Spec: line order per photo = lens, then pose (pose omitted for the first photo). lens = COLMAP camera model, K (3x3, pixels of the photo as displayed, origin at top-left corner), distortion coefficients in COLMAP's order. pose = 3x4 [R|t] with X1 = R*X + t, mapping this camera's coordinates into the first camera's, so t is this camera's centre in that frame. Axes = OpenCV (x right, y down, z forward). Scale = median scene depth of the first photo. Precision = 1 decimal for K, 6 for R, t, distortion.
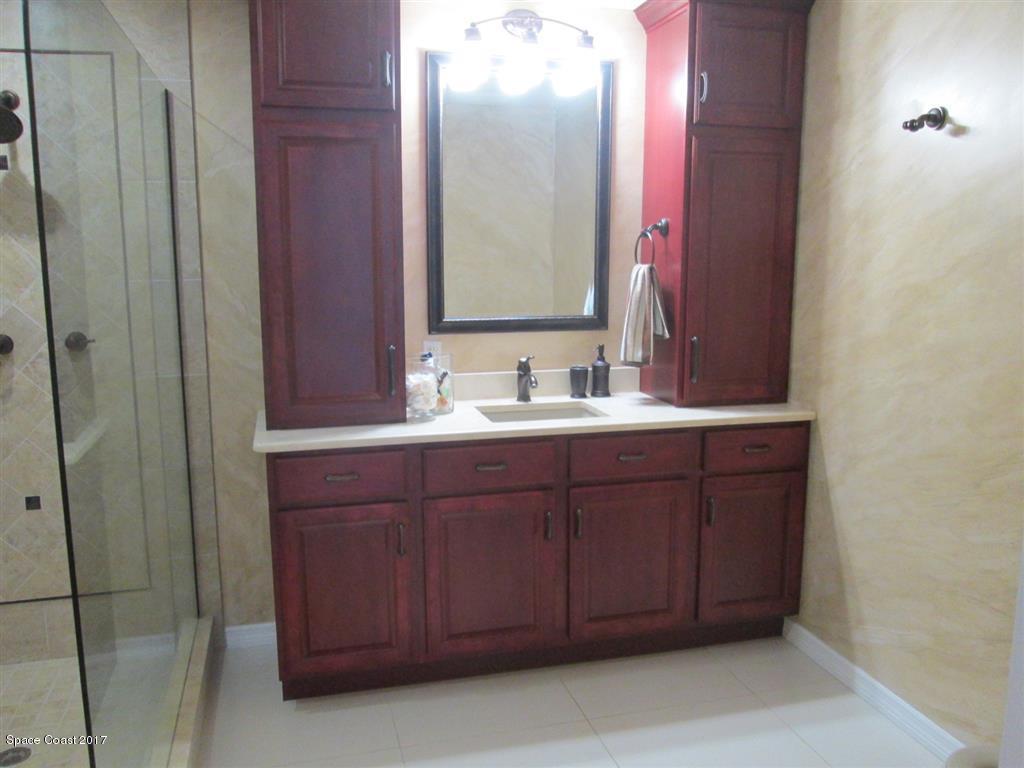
lens RADIAL K [[825.9, 0, 516.8], [0, 825.9, 380.9], [0, 0, 1]] dist [-0.076620, 0.028276]
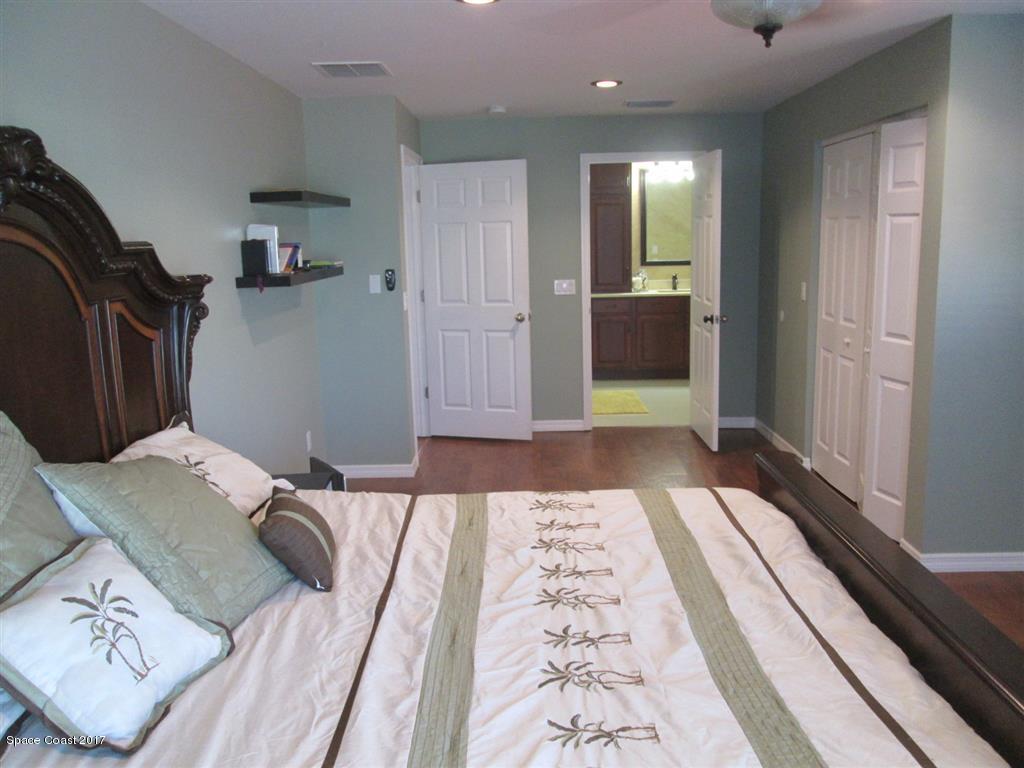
lens RADIAL K [[825.9, 0, 510.9], [0, 825.9, 383.0], [0, 0, 1]] dist [-0.076620, 0.028276]
pose [[0.953709, 0.024803, -0.299707, 0.380000], [-0.018272, 0.999531, 0.024574, 0.330439], [0.300176, -0.017961, 0.953715, -2.162861]]
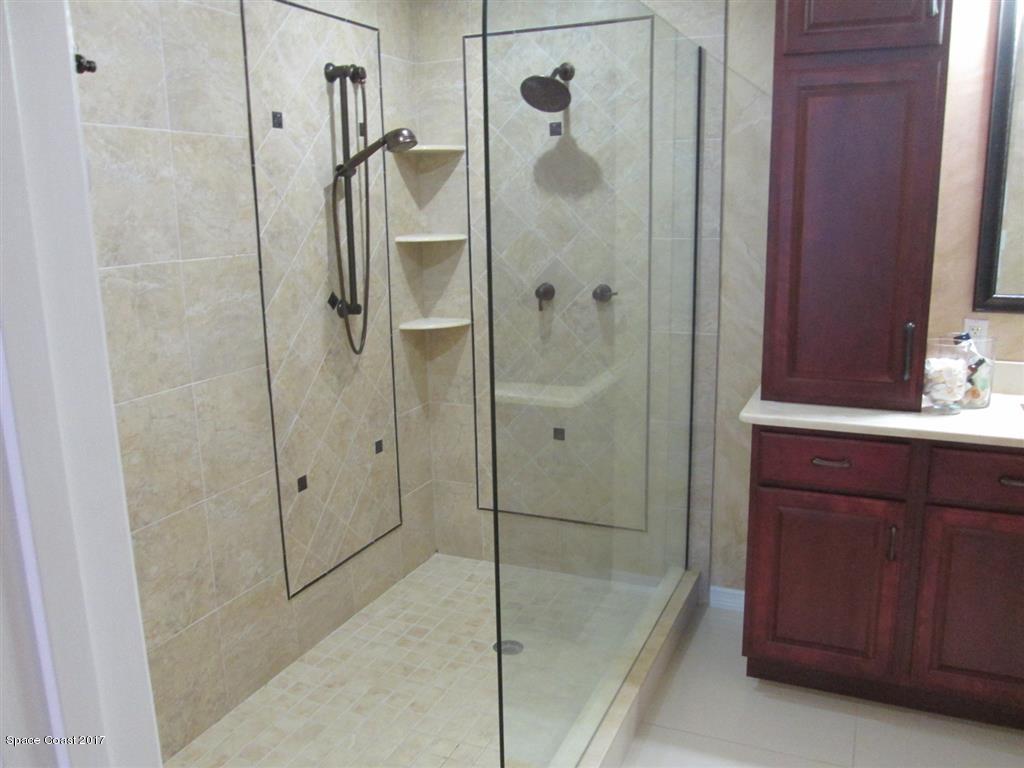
lens RADIAL K [[825.9, 0, 511.0], [0, 825.9, 378.2], [0, 0, 1]] dist [-0.076620, 0.028276]
pose [[0.762760, 0.124320, -0.634619, 0.074031], [-0.088175, 0.992176, 0.088385, -0.022757], [0.640642, -0.011459, 0.767754, 0.074597]]
